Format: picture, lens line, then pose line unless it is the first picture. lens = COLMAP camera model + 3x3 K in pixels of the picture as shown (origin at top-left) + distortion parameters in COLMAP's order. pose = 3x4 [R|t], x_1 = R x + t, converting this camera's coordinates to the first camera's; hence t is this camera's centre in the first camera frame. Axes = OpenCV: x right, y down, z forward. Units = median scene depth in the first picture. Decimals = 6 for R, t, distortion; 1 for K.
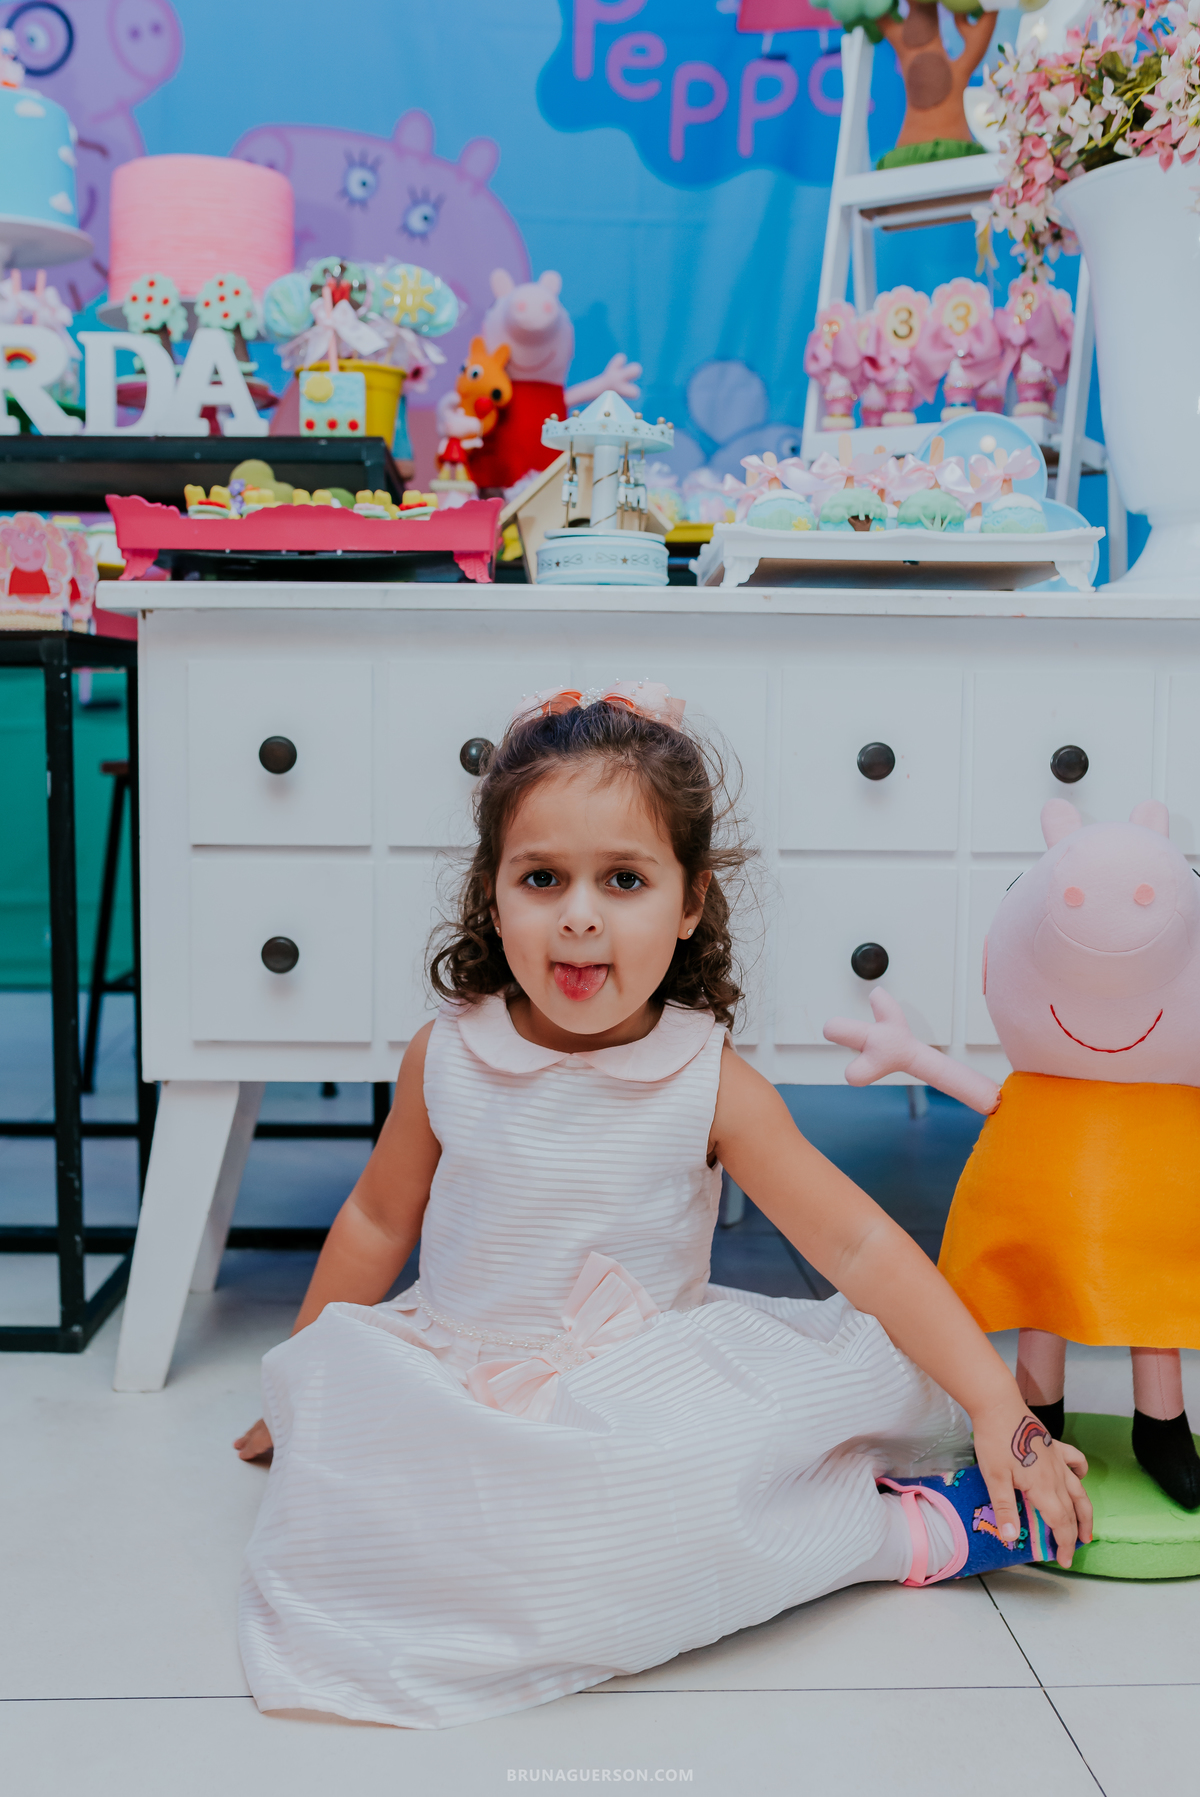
lens RADIAL K [[1781.9, 0, 576.4], [0, 1781.9, 858.3], [0, 0, 1]] dist [-0.001910, 0.019717]
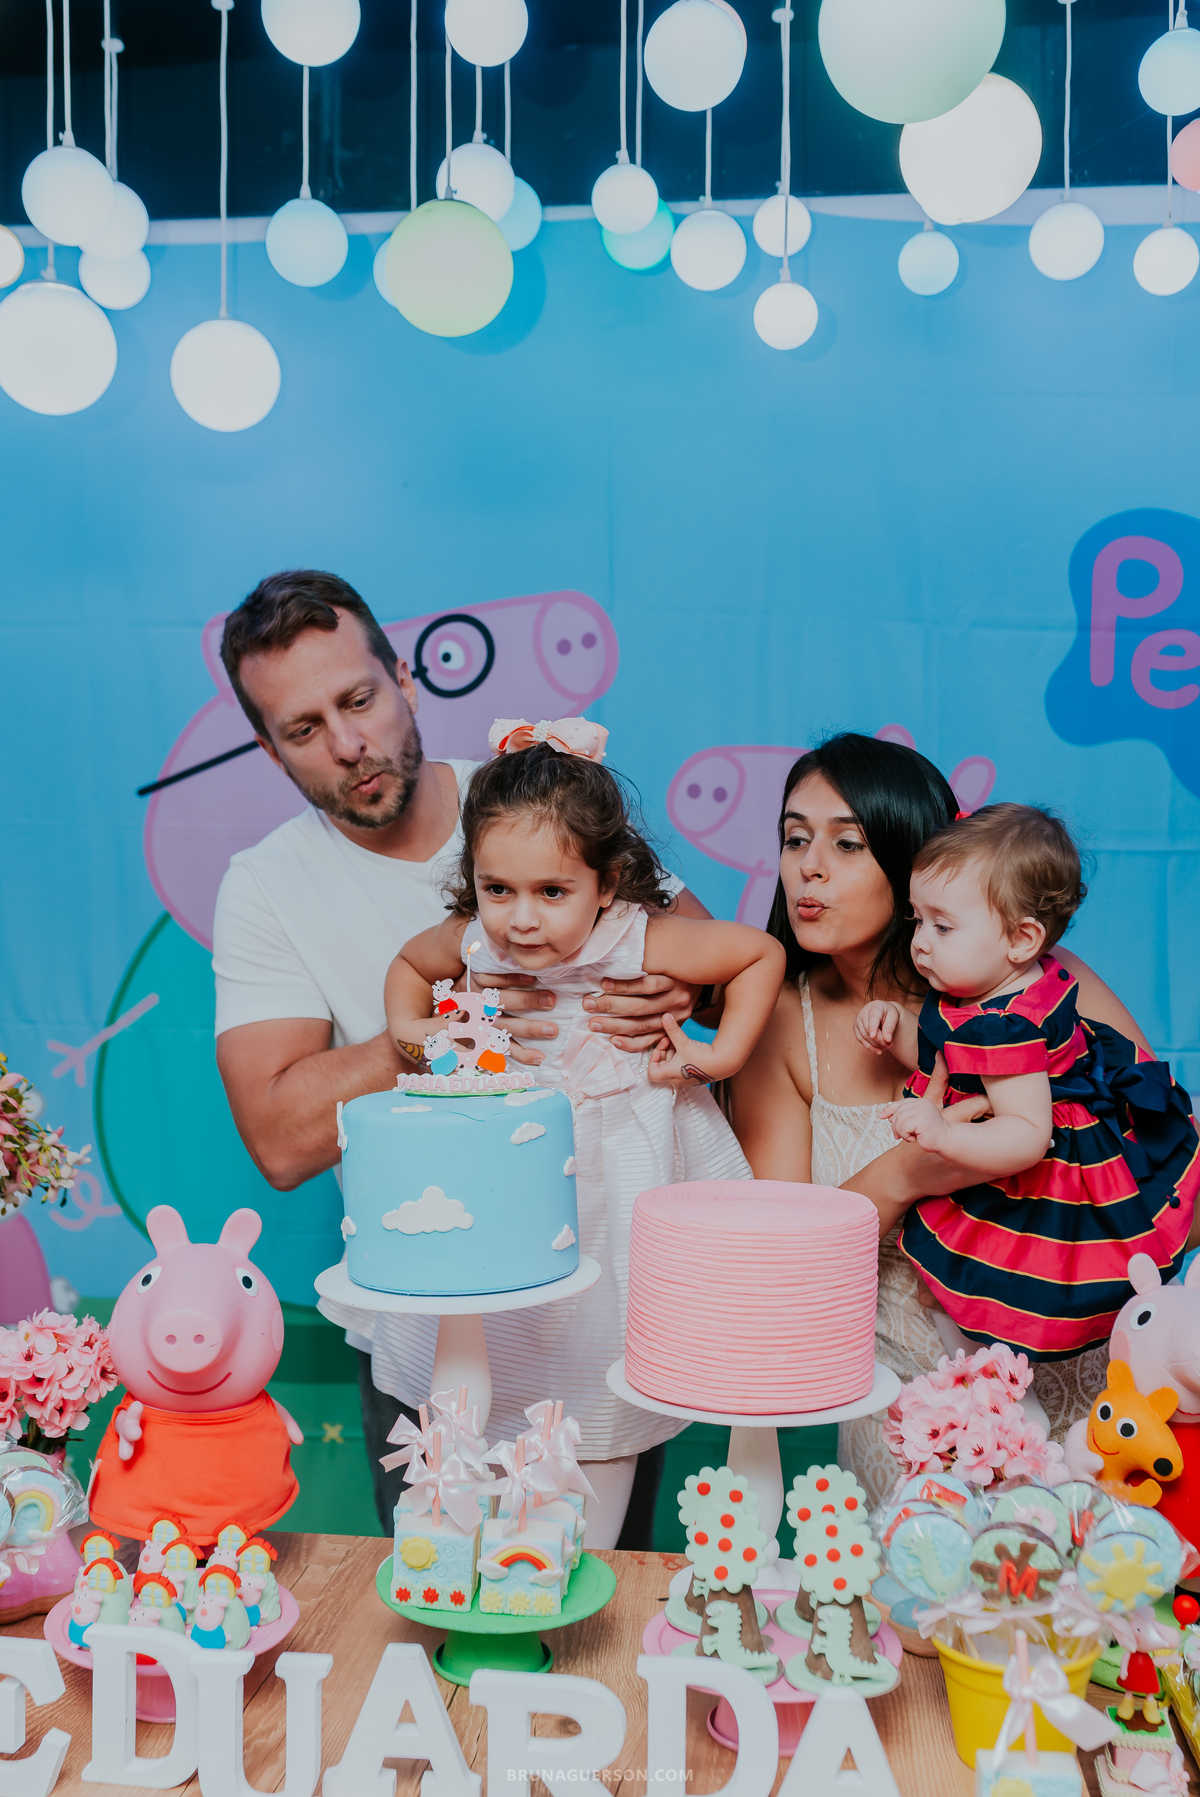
lens RADIAL K [[1786.1, 0, 600.0], [0, 1786.1, 898.5], [0, 0, 1]] dist [-0.015983, 0.008616]
pose [[0.988565, 0.000602, -0.150794, -0.197677], [-0.011528, 0.997367, -0.071594, -0.547943], [0.150354, 0.072514, 0.985969, 0.327055]]
